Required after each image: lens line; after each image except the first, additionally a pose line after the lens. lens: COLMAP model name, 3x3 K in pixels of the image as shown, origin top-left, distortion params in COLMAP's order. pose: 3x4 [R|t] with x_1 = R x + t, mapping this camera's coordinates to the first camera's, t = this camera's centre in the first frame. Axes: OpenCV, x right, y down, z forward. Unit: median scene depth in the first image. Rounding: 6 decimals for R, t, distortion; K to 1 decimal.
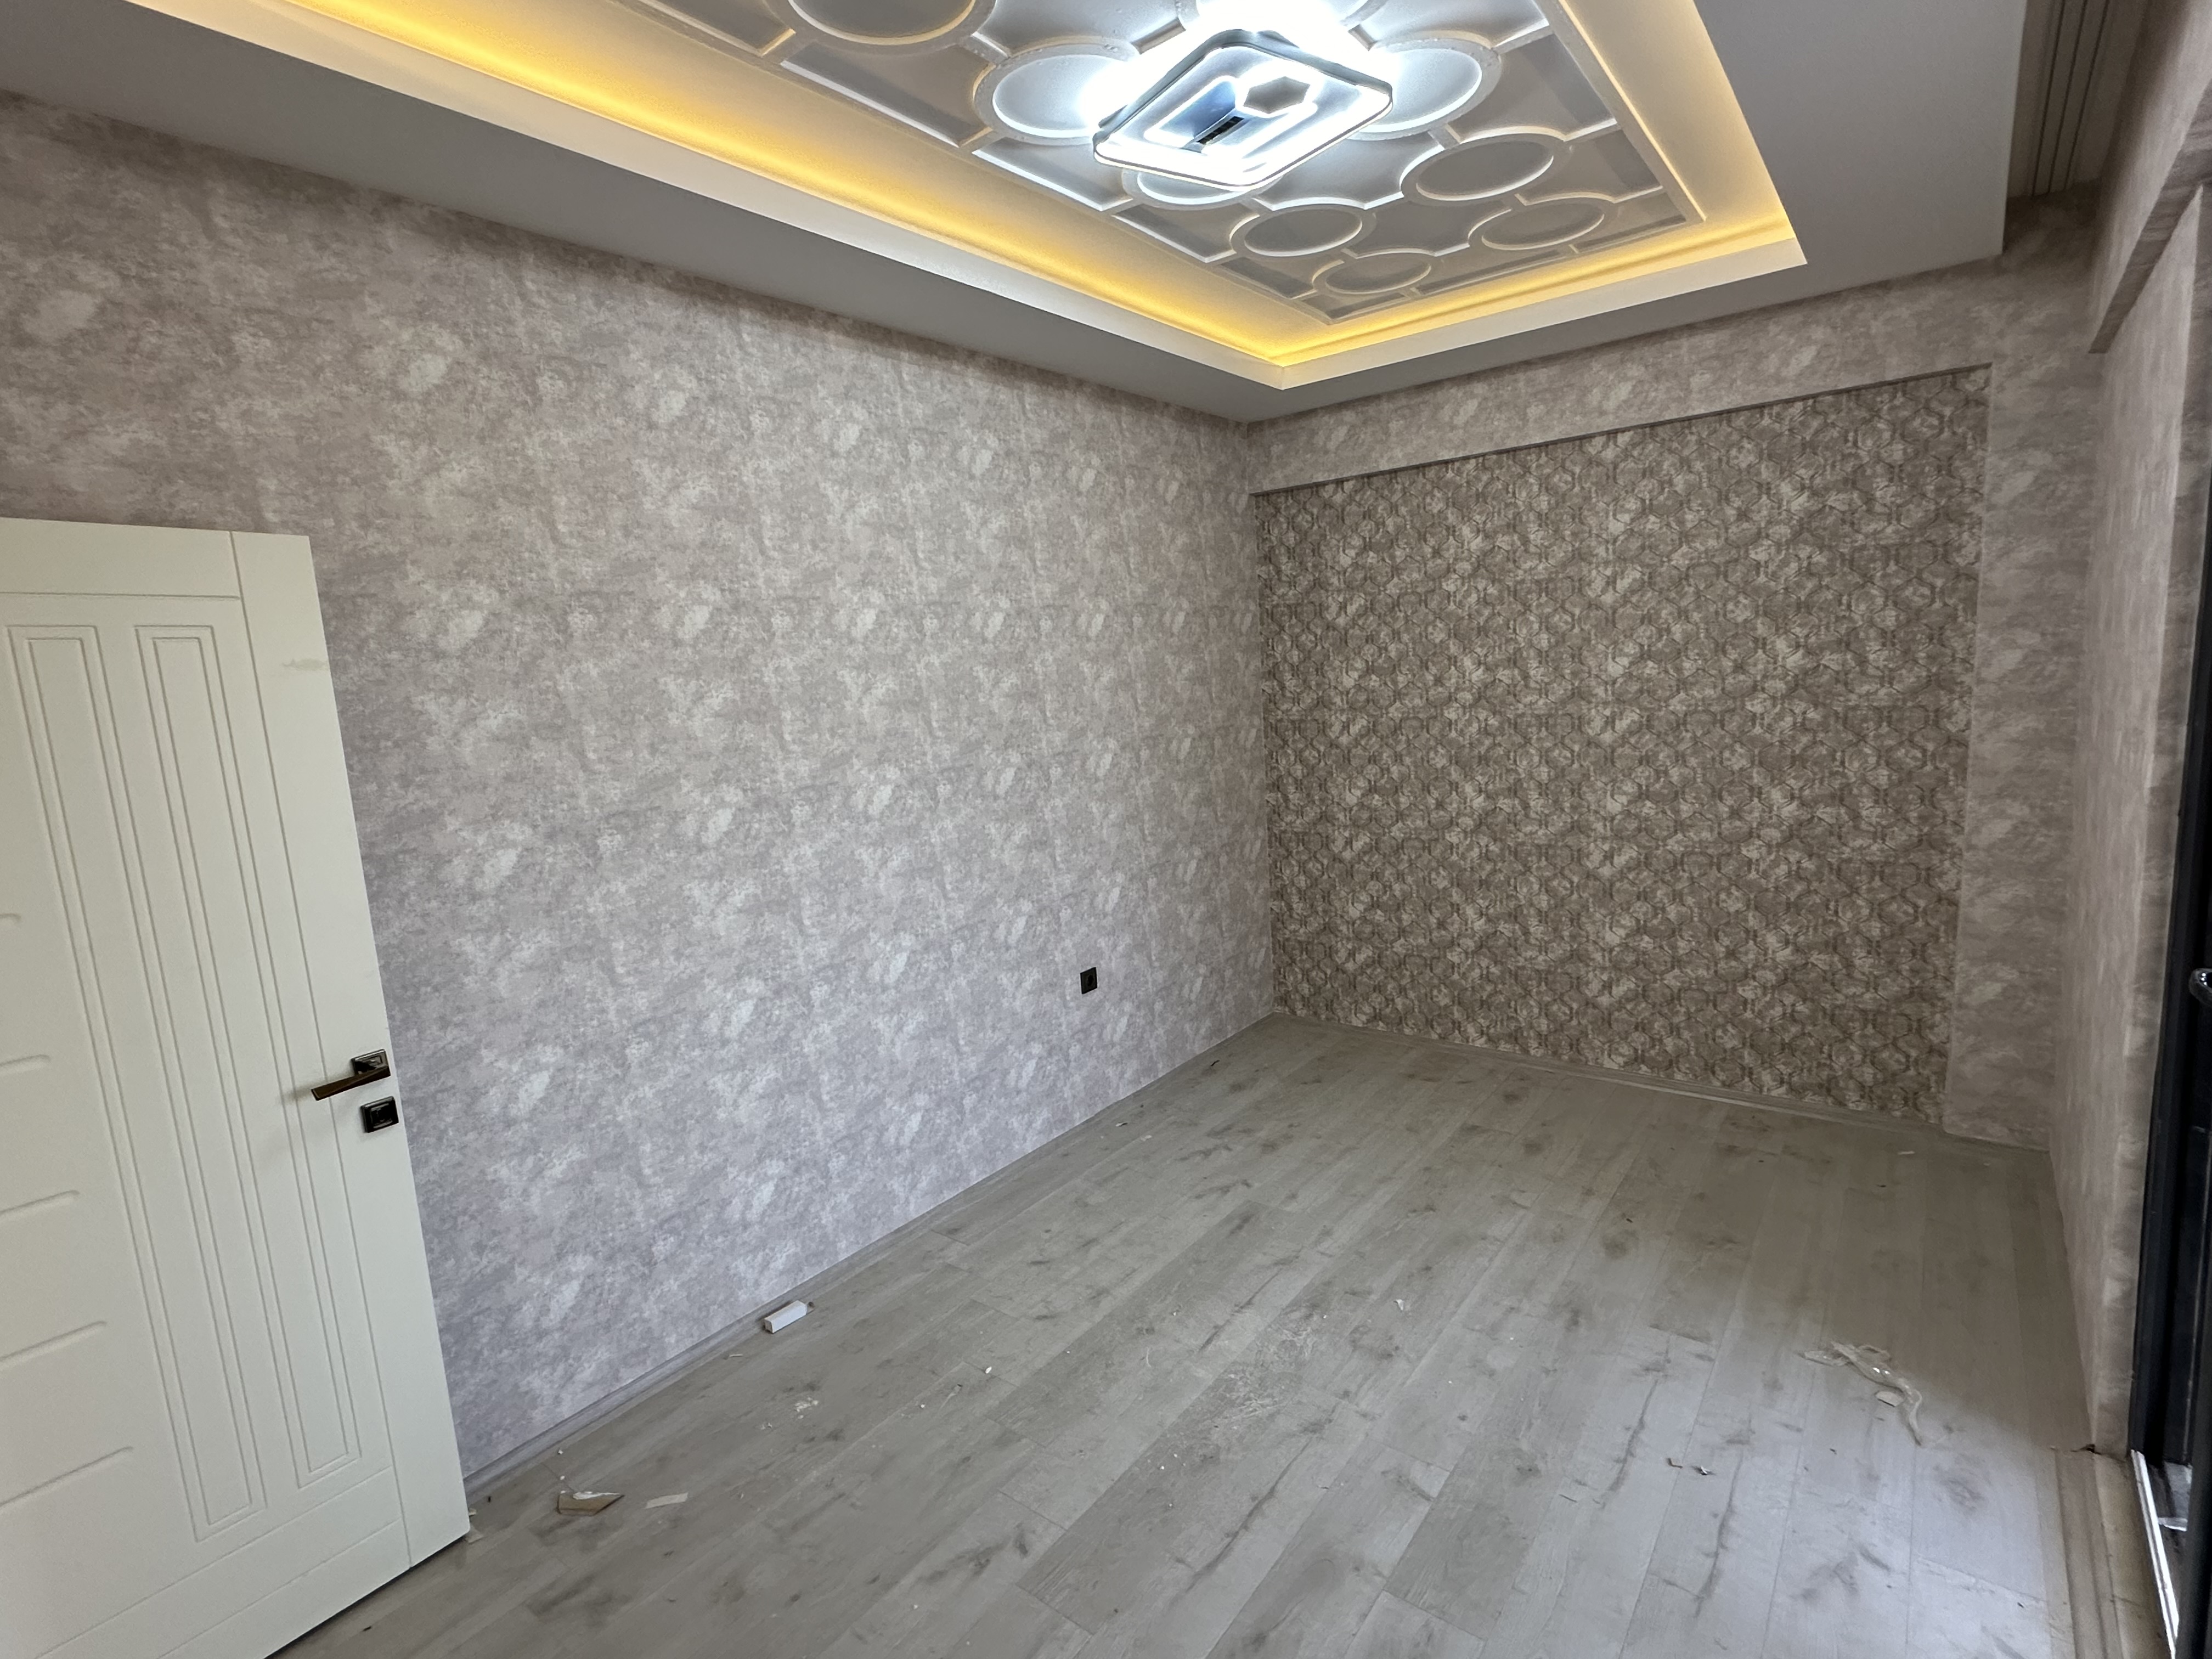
lens RADIAL K [[1068.5, 0, 1100.3], [0, 1068.5, 829.4], [0, 0, 1]] dist [-0.001355, 0.000796]
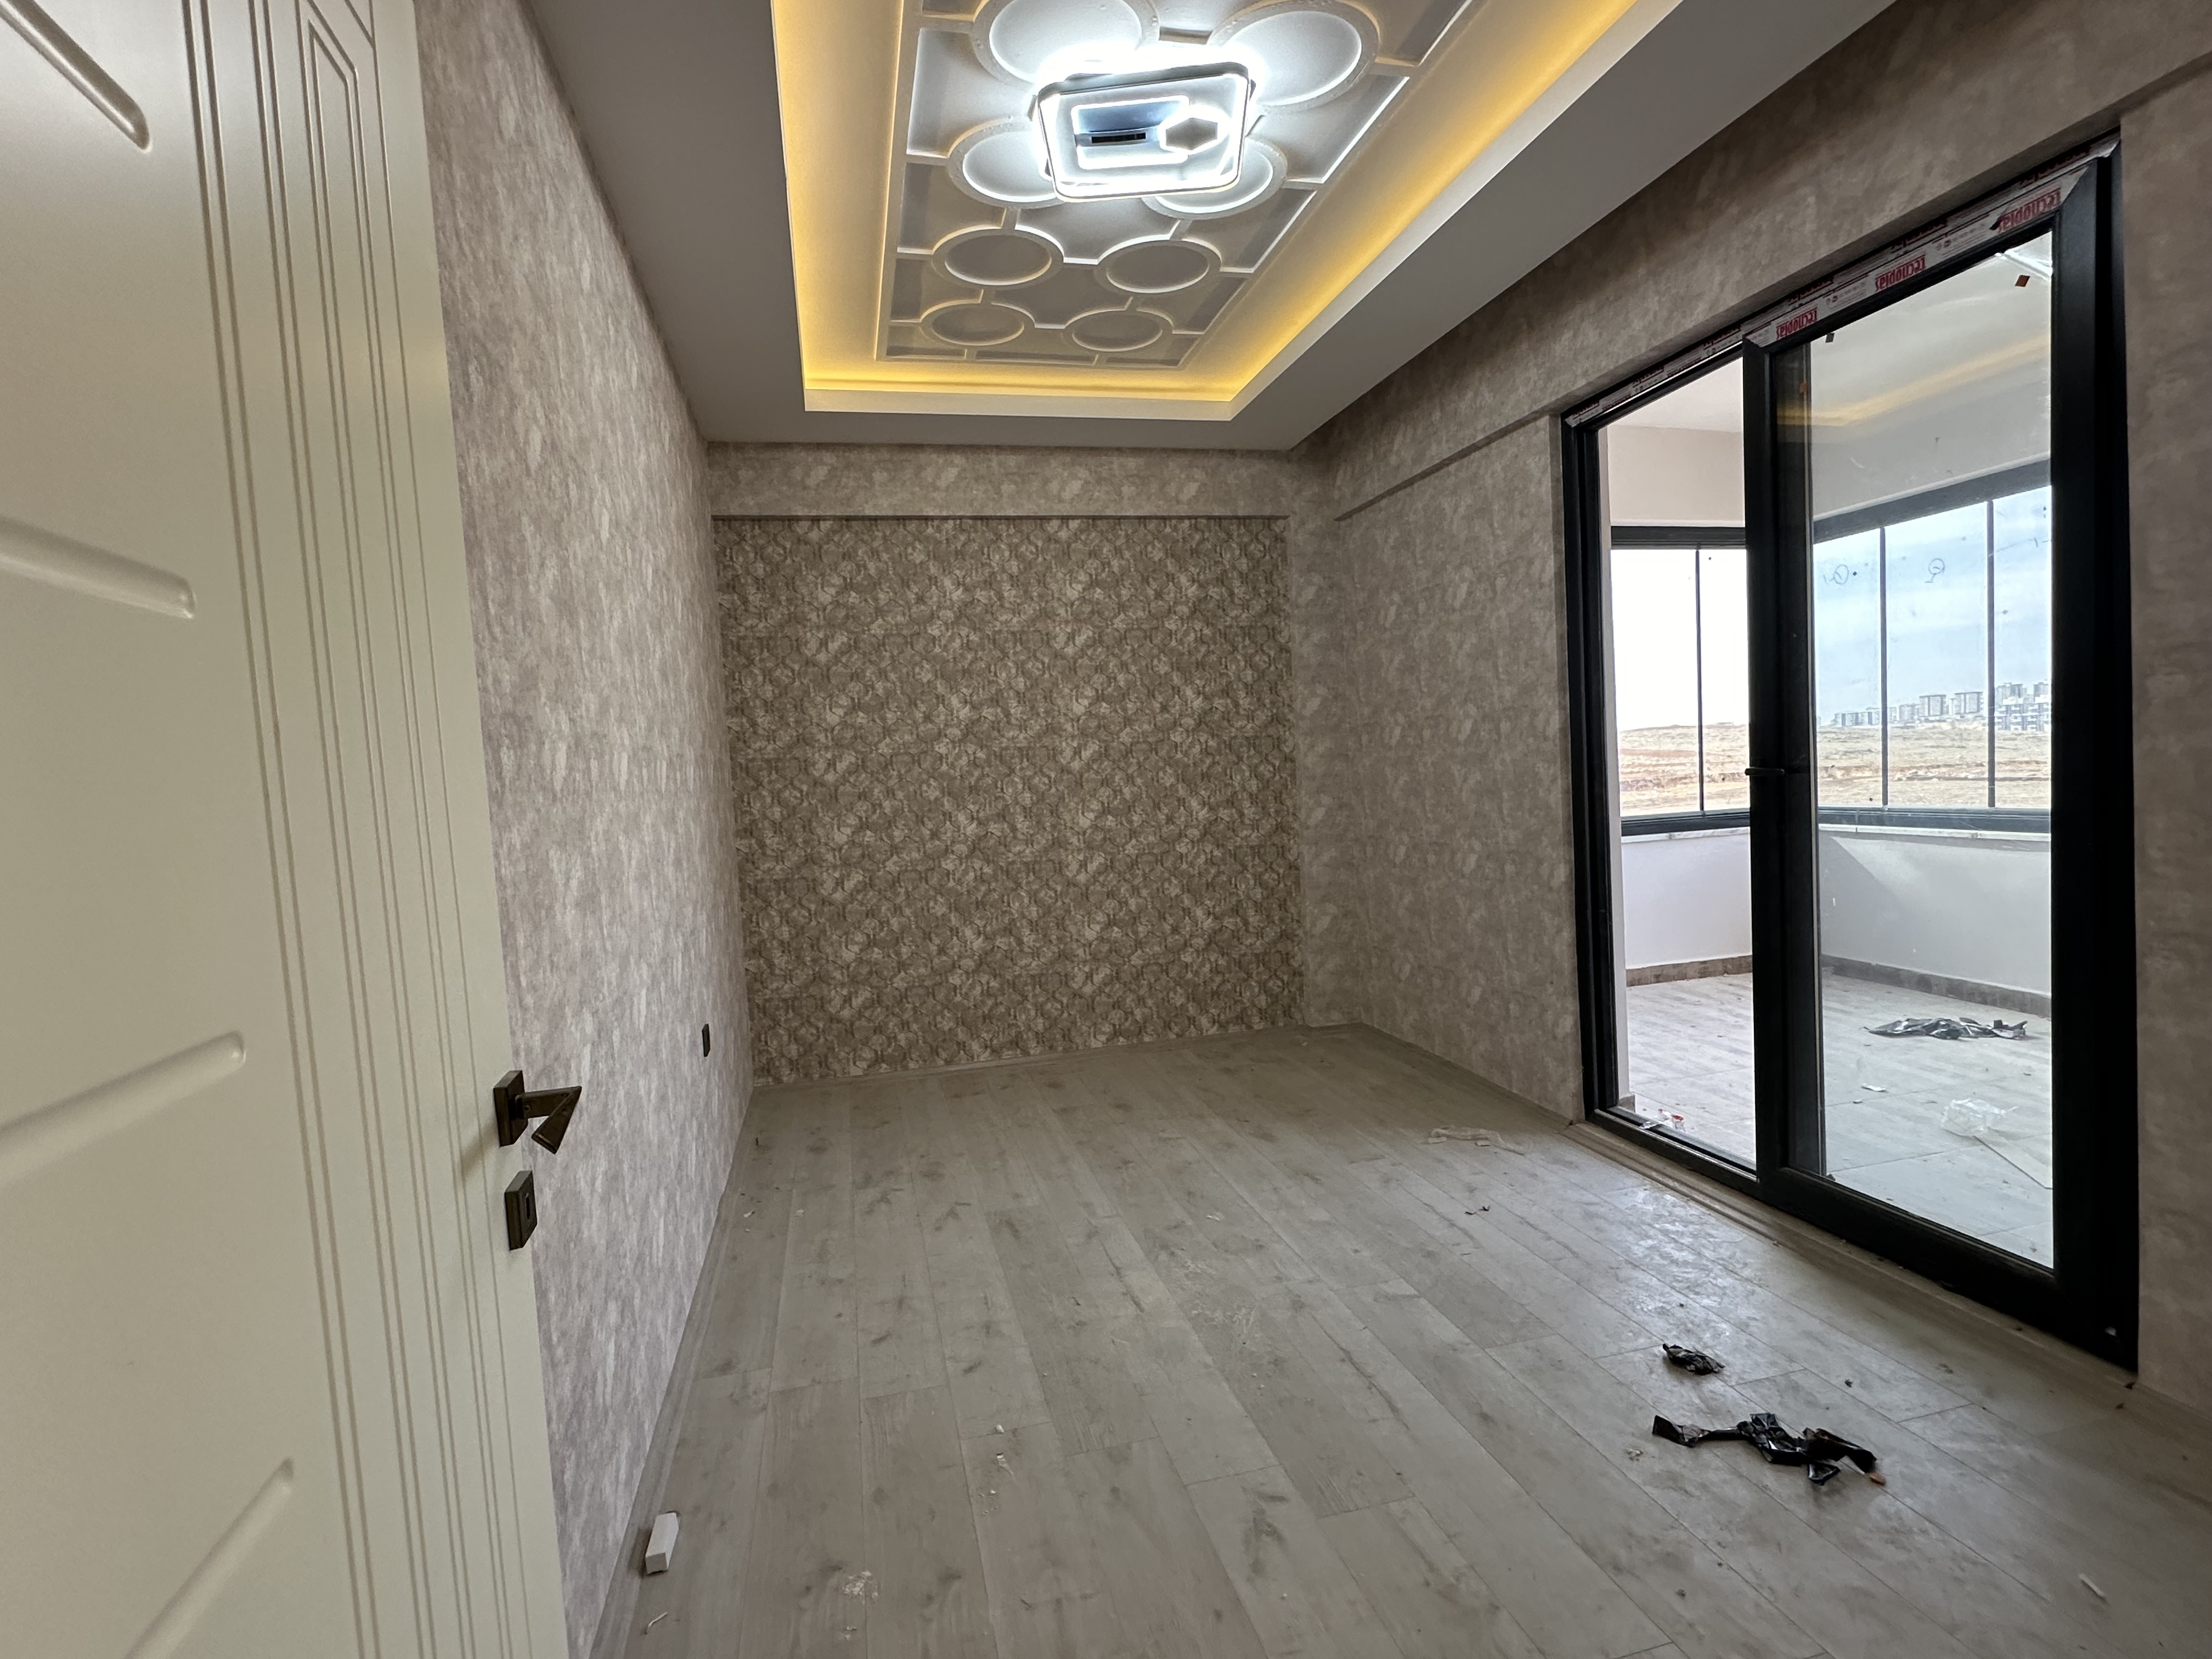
lens RADIAL K [[1068.5, 0, 1113.1], [0, 1068.5, 826.8], [0, 0, 1]] dist [-0.001355, 0.000796]
pose [[0.620418, -0.015430, 0.784120, -0.440312], [0.127440, 0.988502, -0.081382, 0.085346], [-0.773848, 0.150419, 0.615251, 0.237872]]
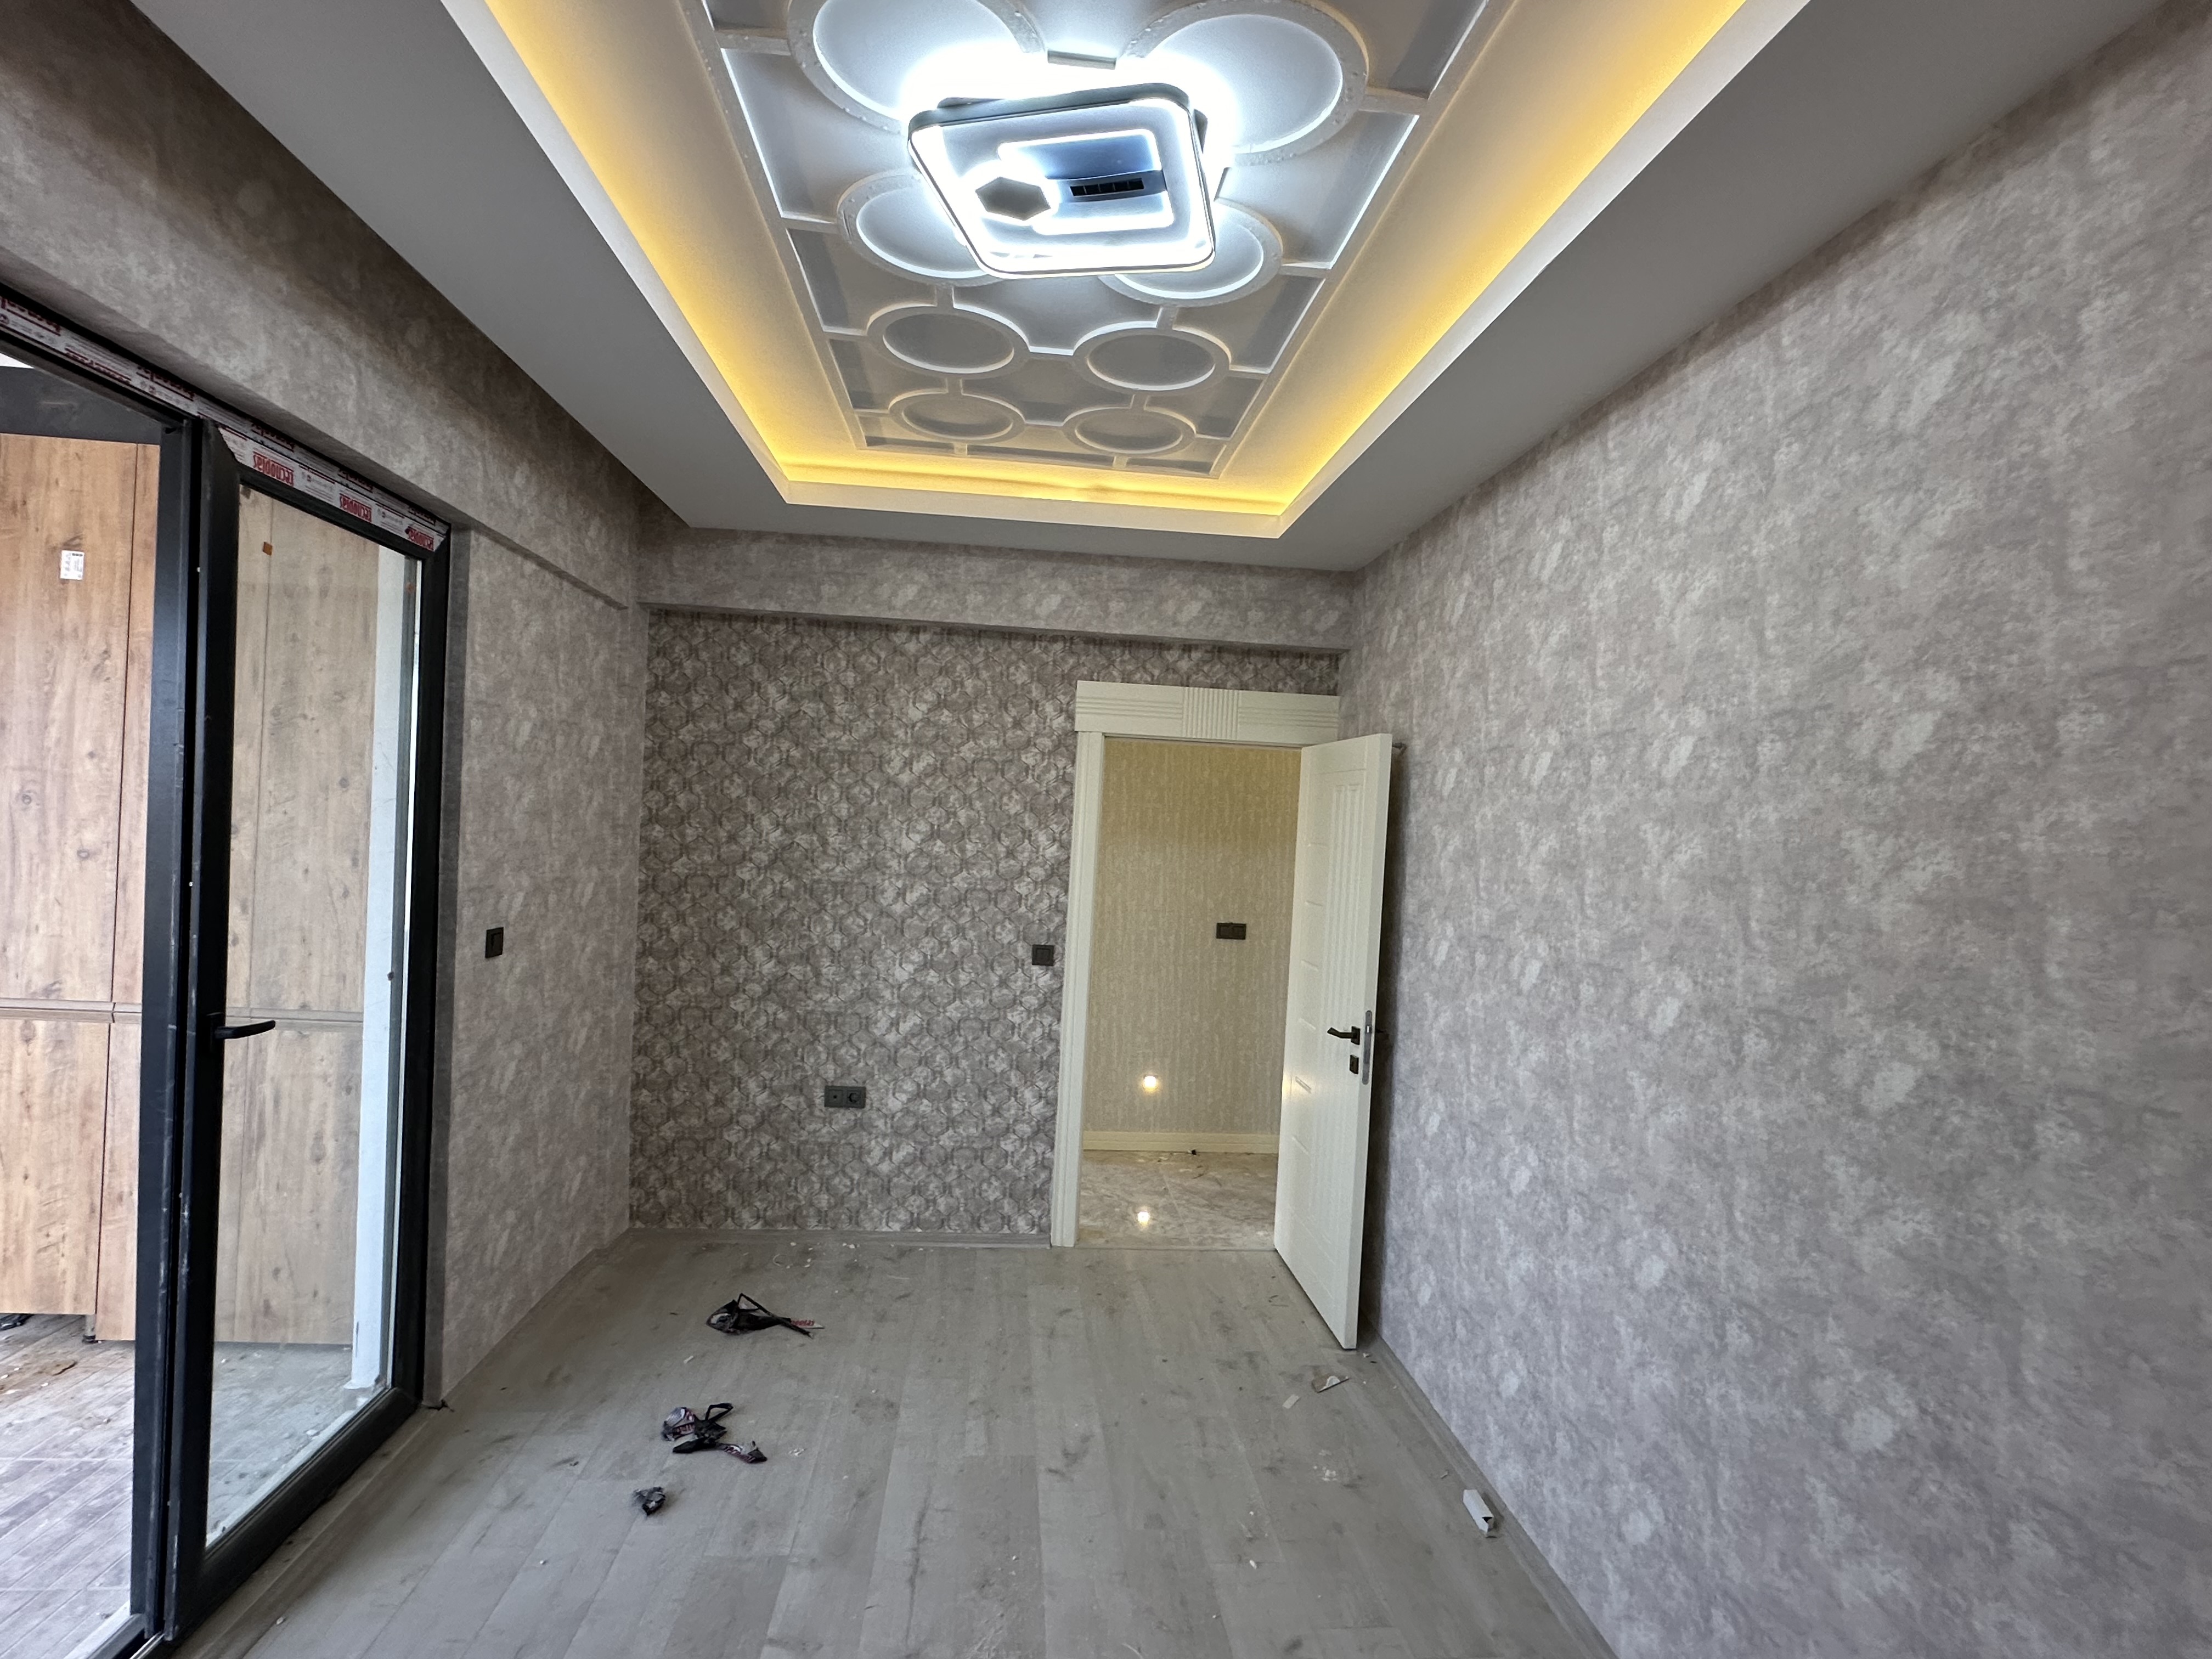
lens RADIAL K [[1068.5, 0, 1093.4], [0, 1068.5, 848.0], [0, 0, 1]] dist [-0.001355, 0.000796]
pose [[0.726614, 0.089360, 0.681209, -0.215223], [-0.000531, 0.991578, -0.129508, -0.018982], [-0.687045, 0.093741, 0.720542, 0.227381]]
